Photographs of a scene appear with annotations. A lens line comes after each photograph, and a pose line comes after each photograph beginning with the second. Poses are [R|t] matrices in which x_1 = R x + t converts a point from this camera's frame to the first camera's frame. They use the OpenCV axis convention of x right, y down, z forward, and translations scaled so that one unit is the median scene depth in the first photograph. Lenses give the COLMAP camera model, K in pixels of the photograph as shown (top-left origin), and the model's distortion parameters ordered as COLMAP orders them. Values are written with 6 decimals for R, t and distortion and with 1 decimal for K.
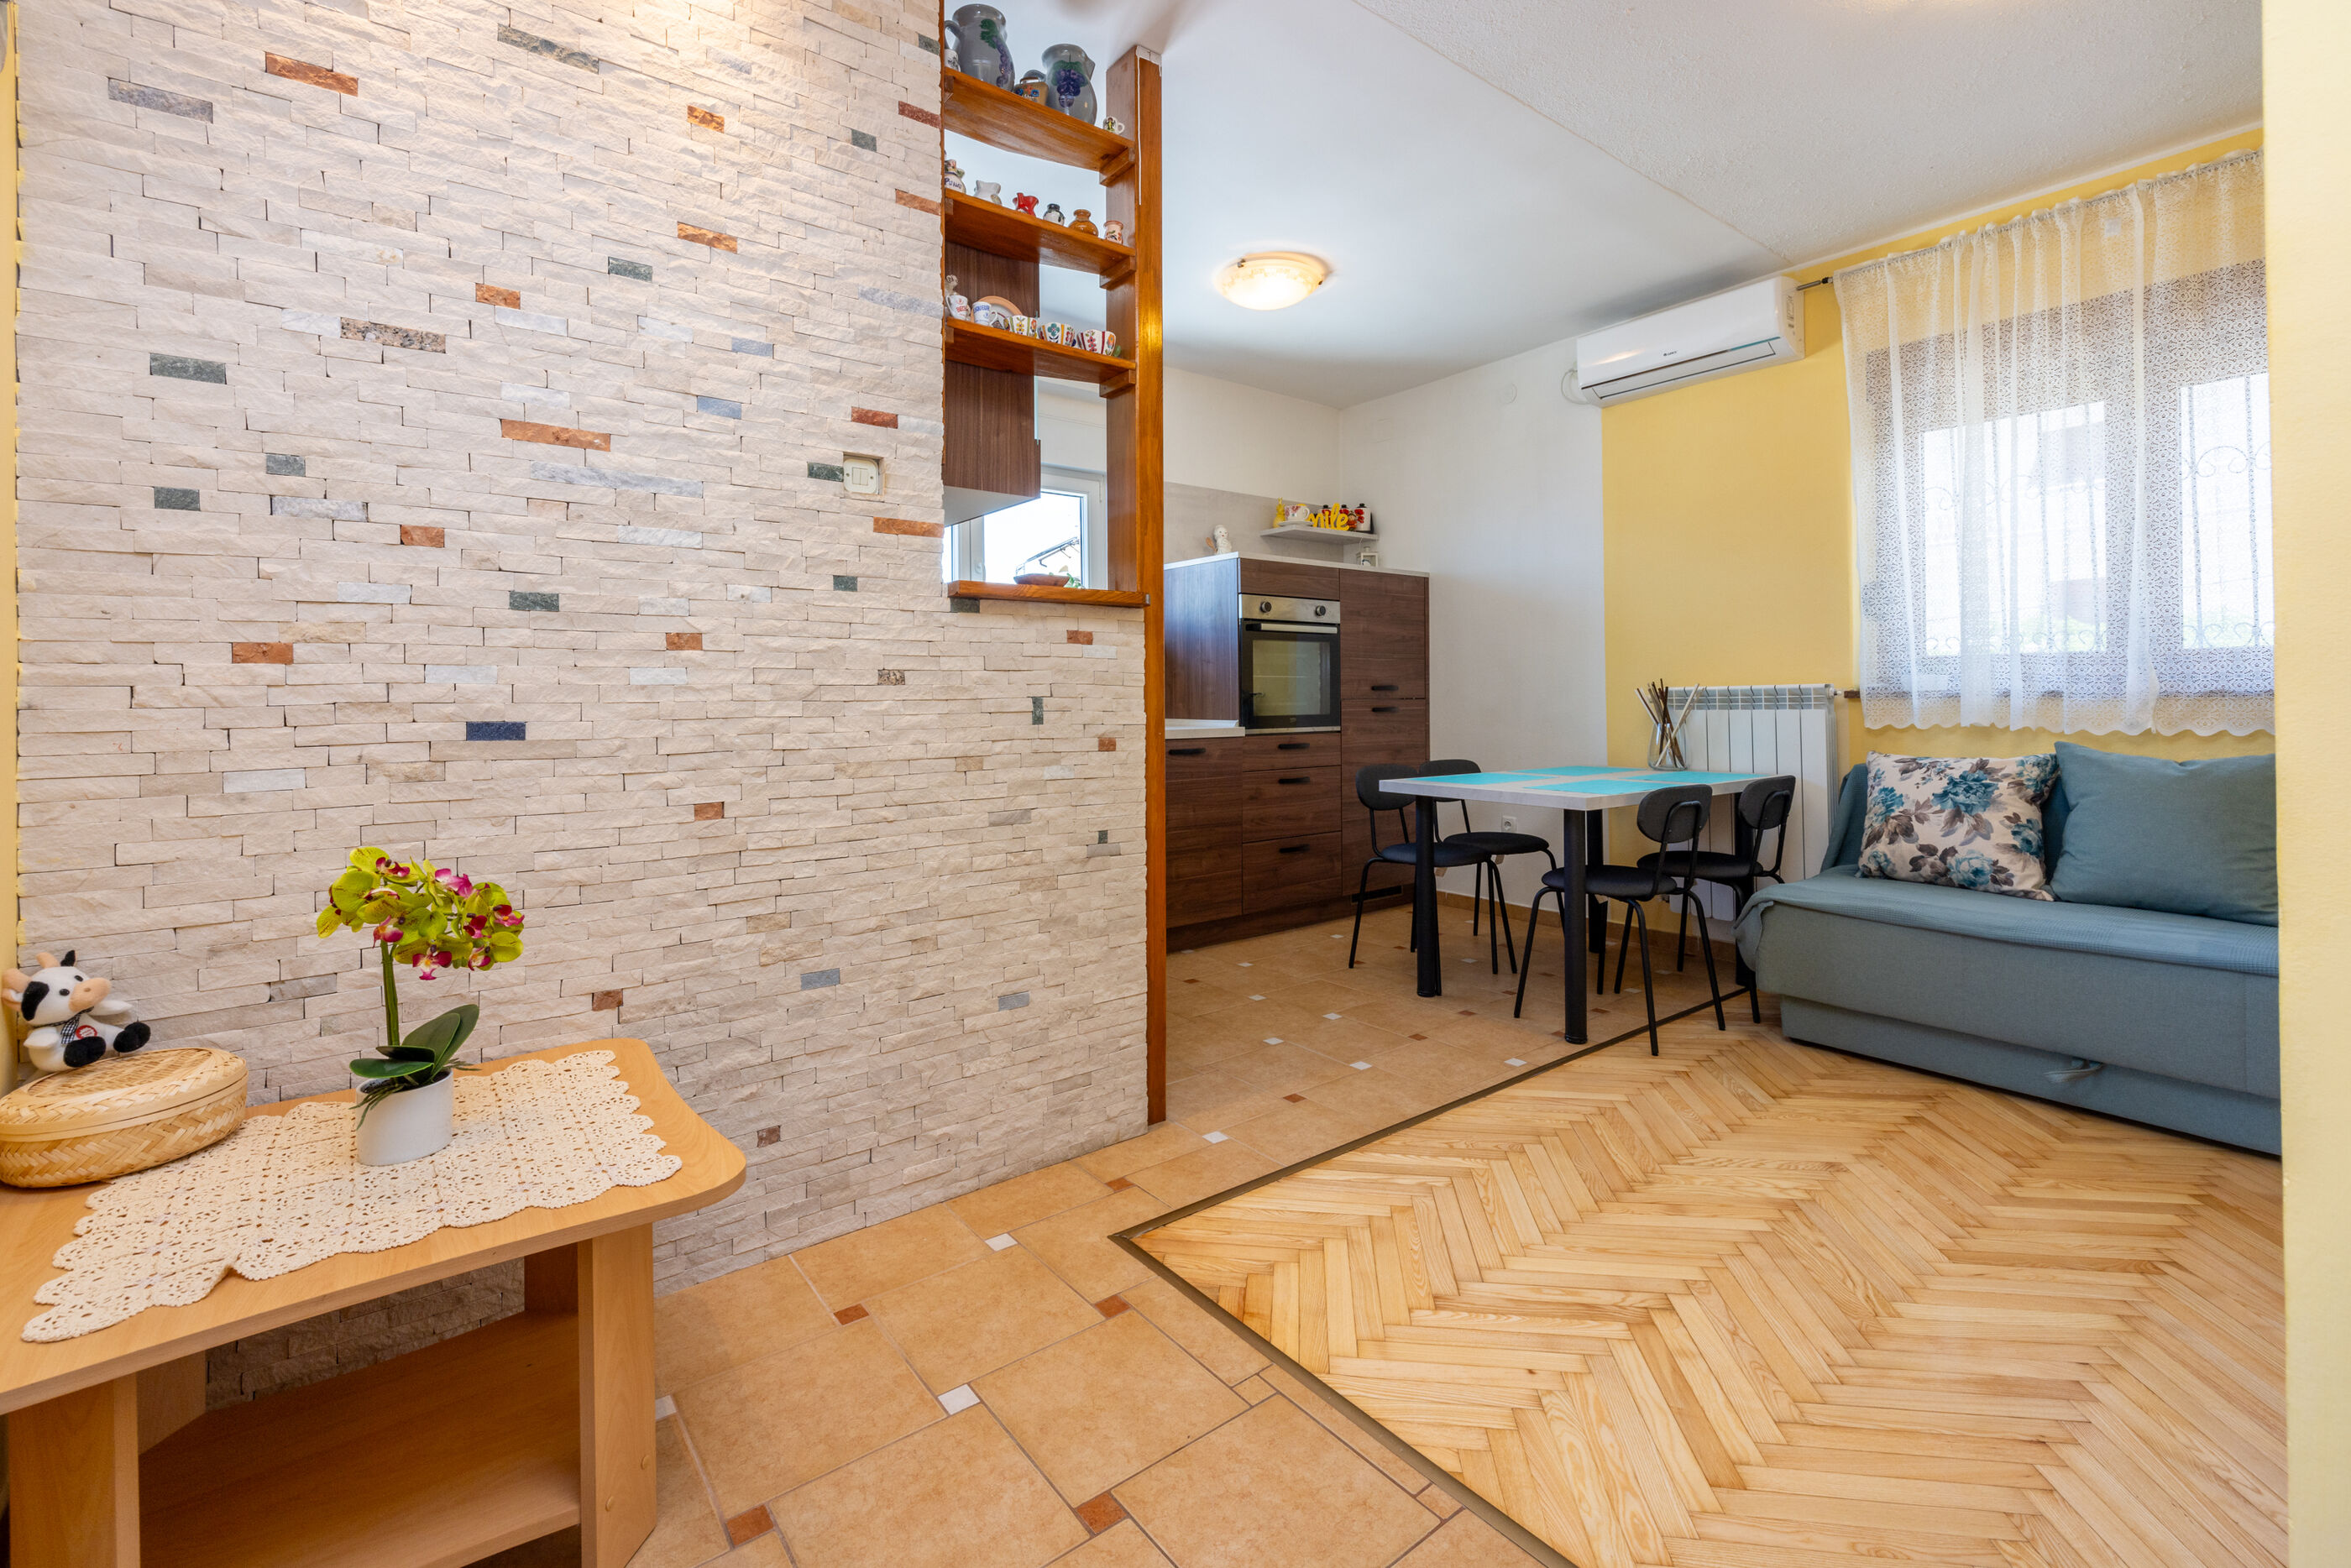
lens RADIAL K [[1015.3, 0, 1197.9], [0, 1015.3, 692.5], [0, 0, 1]] dist [0.000453, 0.001040]
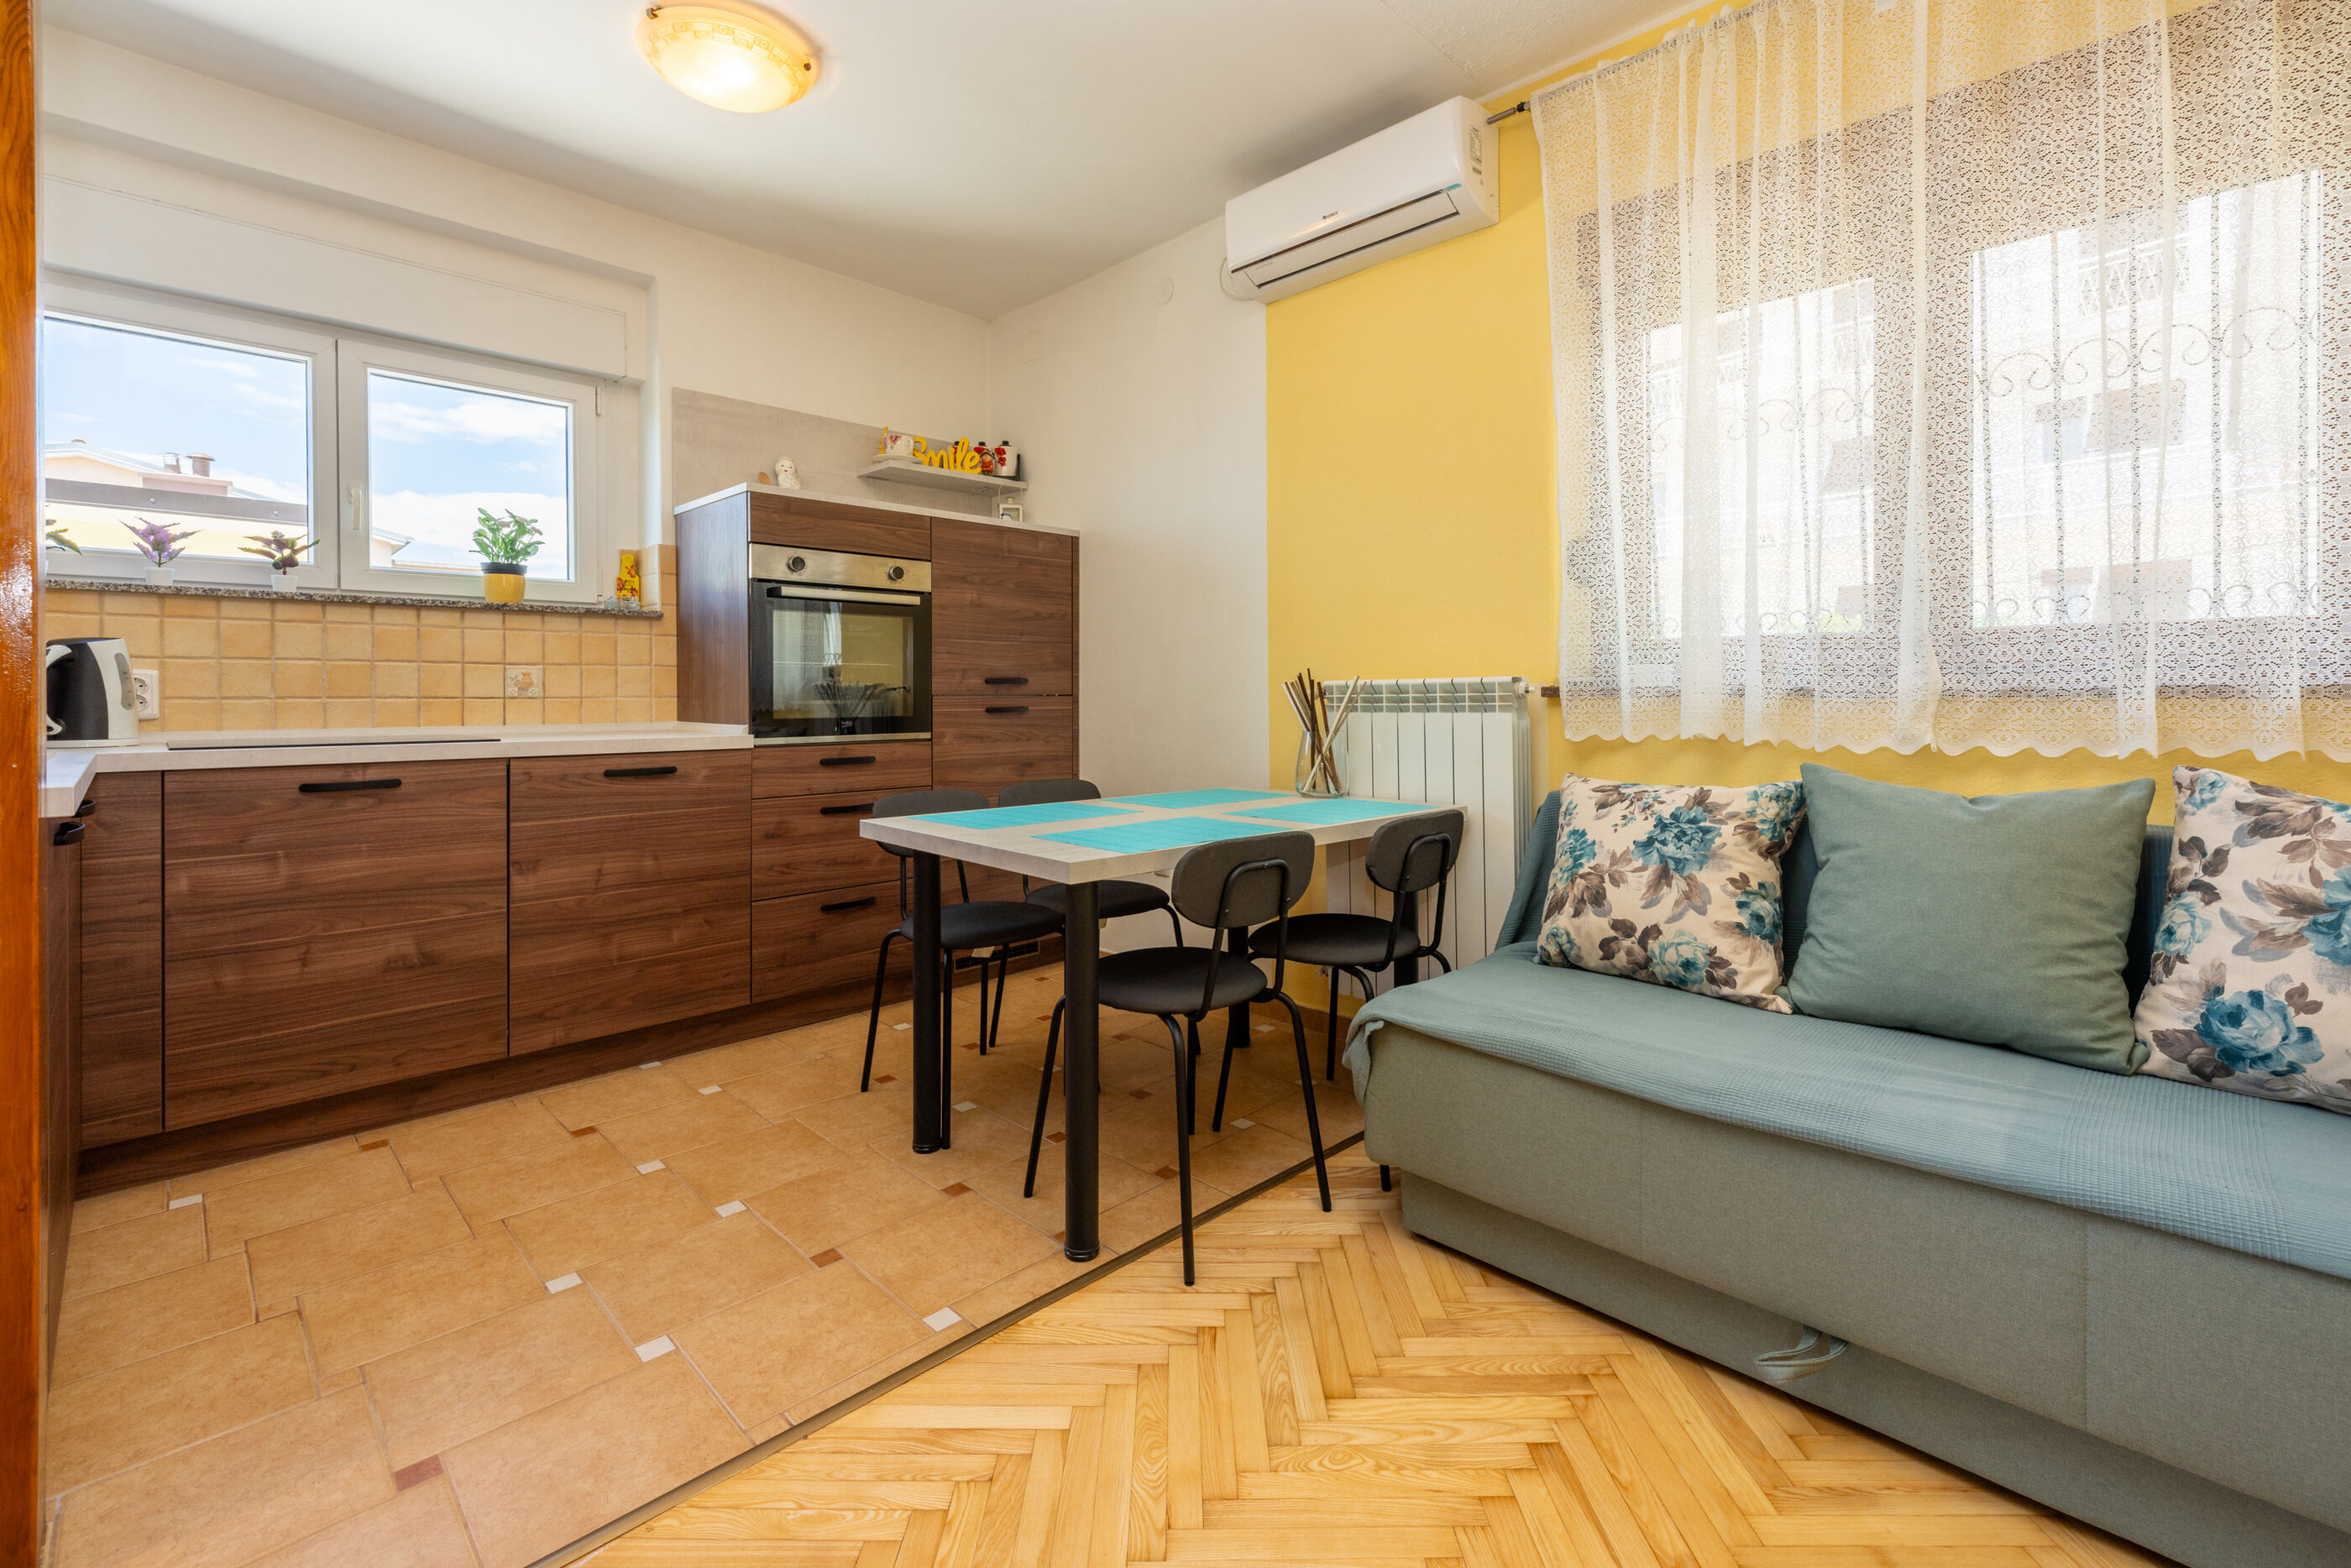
lens RADIAL K [[1015.3, 0, 1189.4], [0, 1015.3, 693.8], [0, 0, 1]] dist [0.000453, 0.001040]
pose [[0.992511, 0.004478, 0.122069, 0.336659], [-0.005136, 0.999974, 0.005073, 0.001022], [-0.122043, -0.005662, 0.992509, 0.358609]]
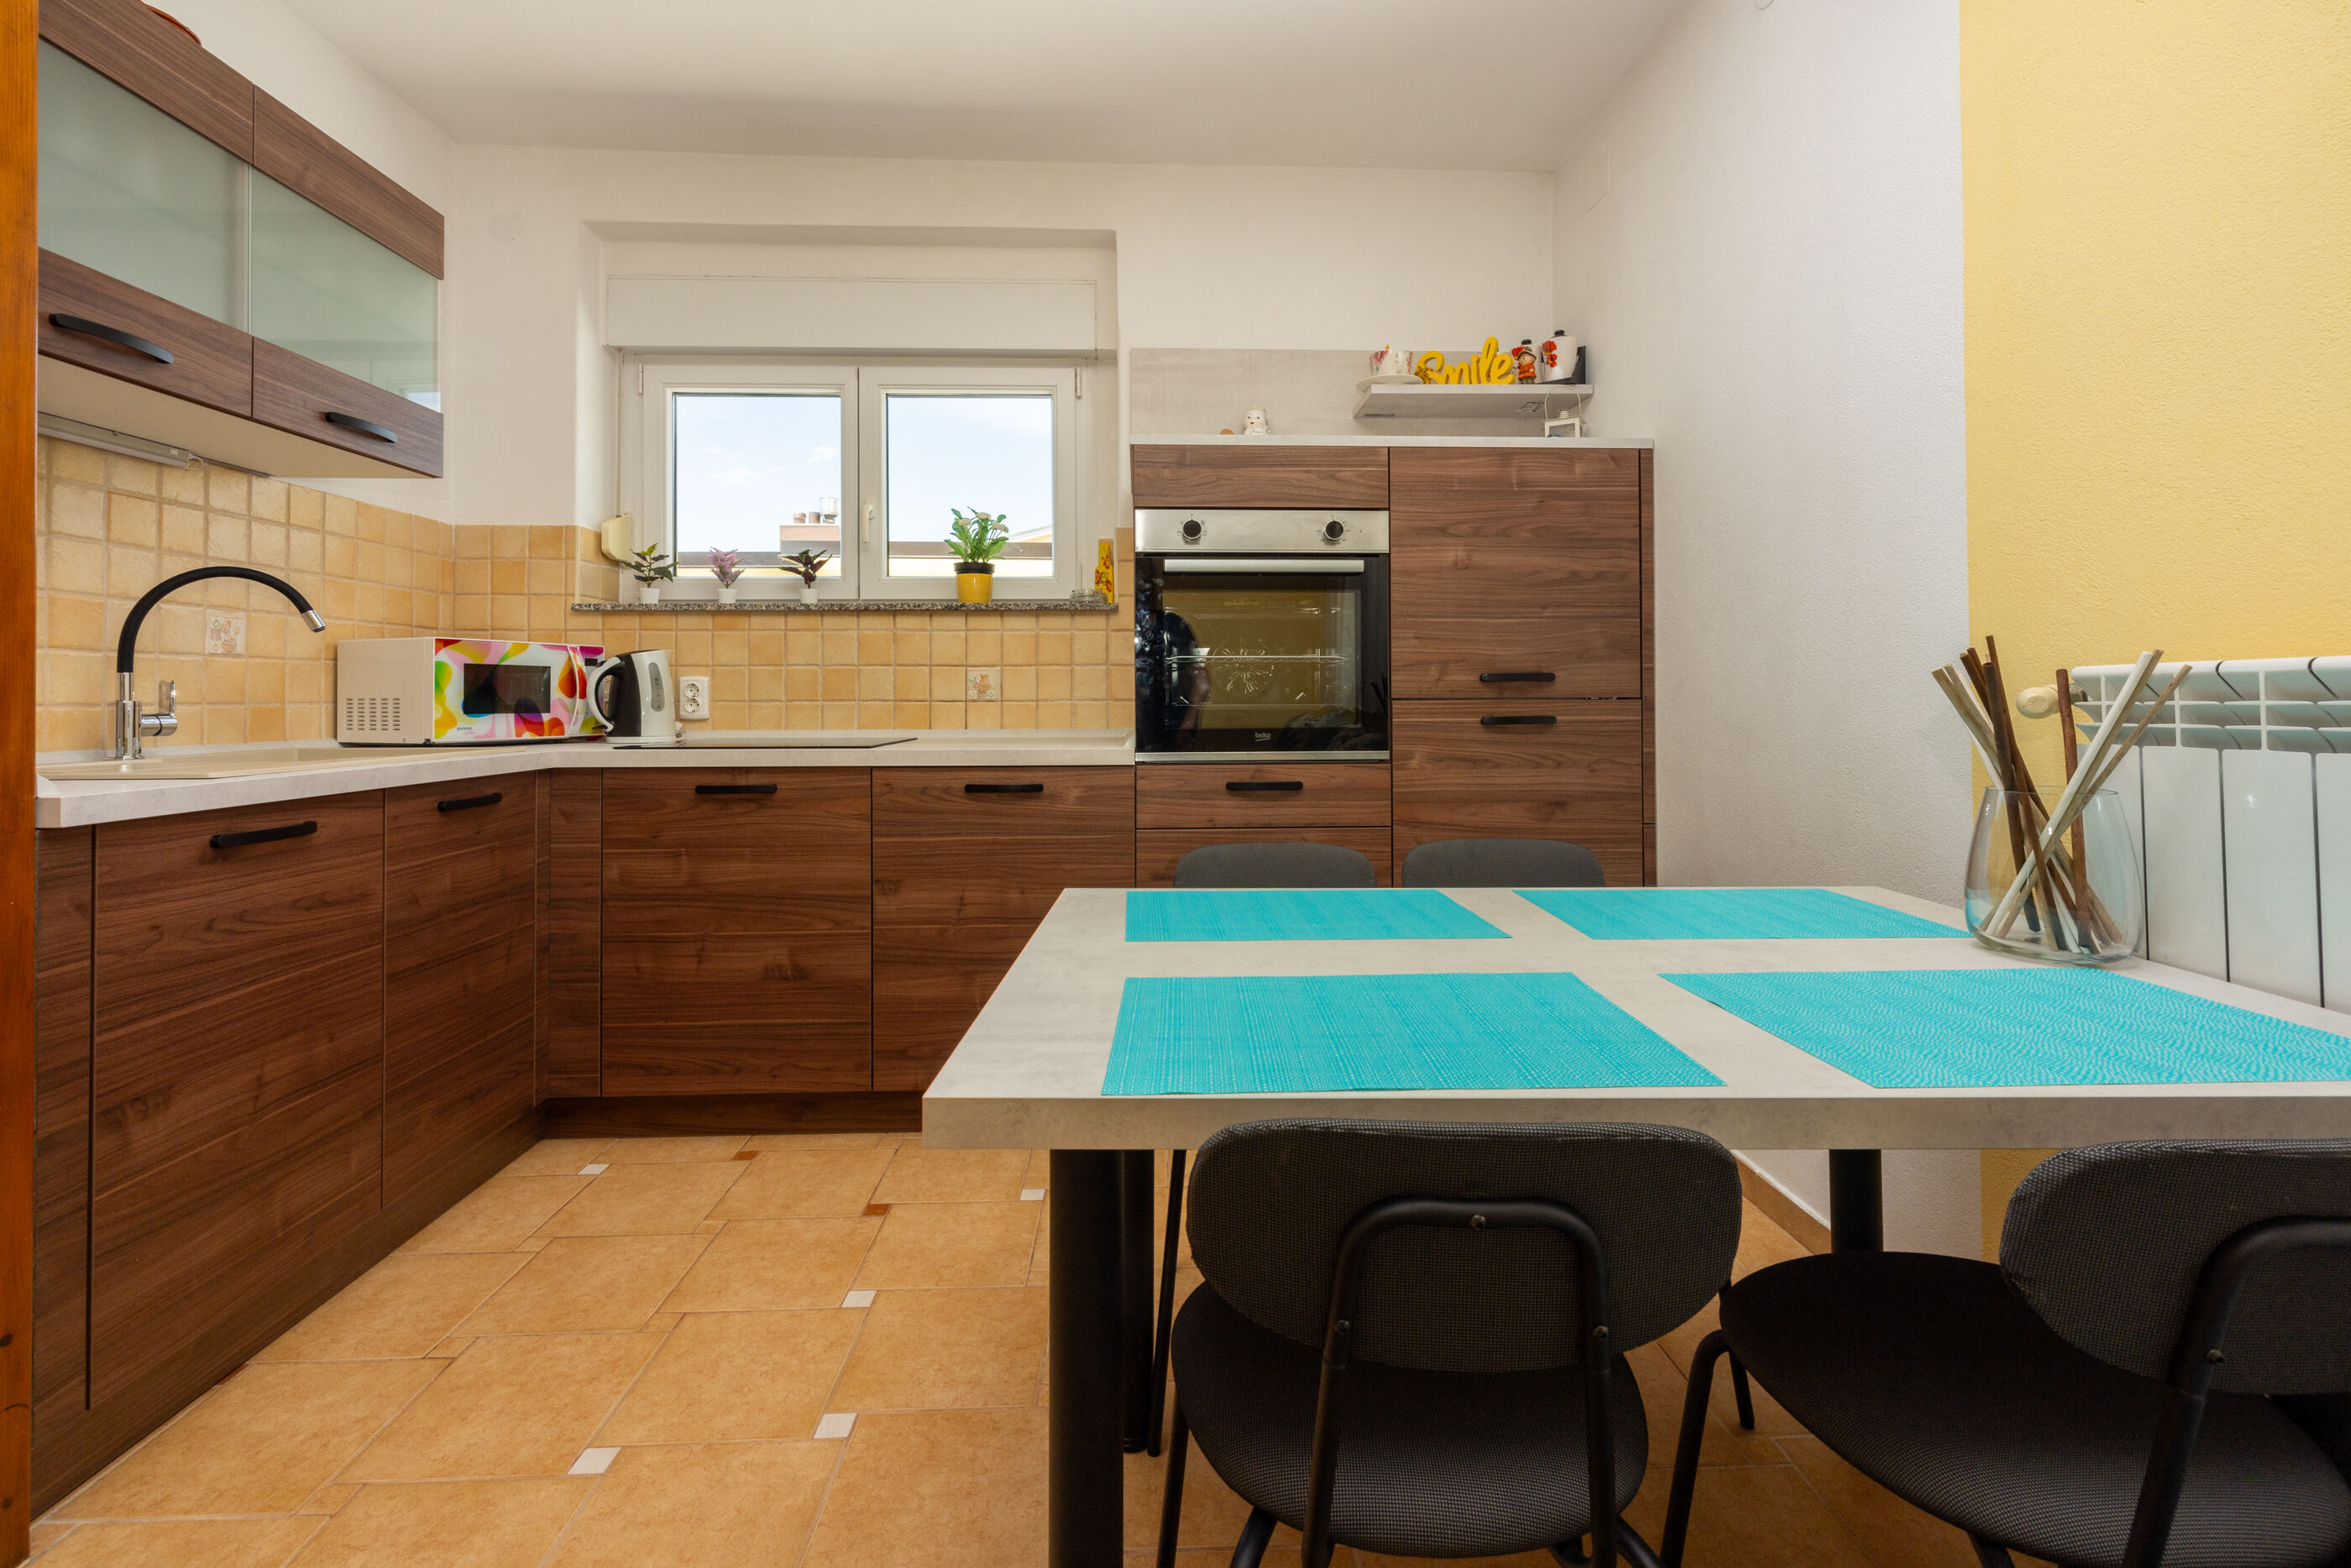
lens RADIAL K [[1015.3, 0, 1200.7], [0, 1015.3, 688.7], [0, 0, 1]] dist [0.000453, 0.001040]
pose [[0.808778, -0.000033, -0.588114, 0.524189], [0.001353, 0.999997, 0.001804, 0.000485], [0.588113, -0.002255, 0.808776, 0.748350]]
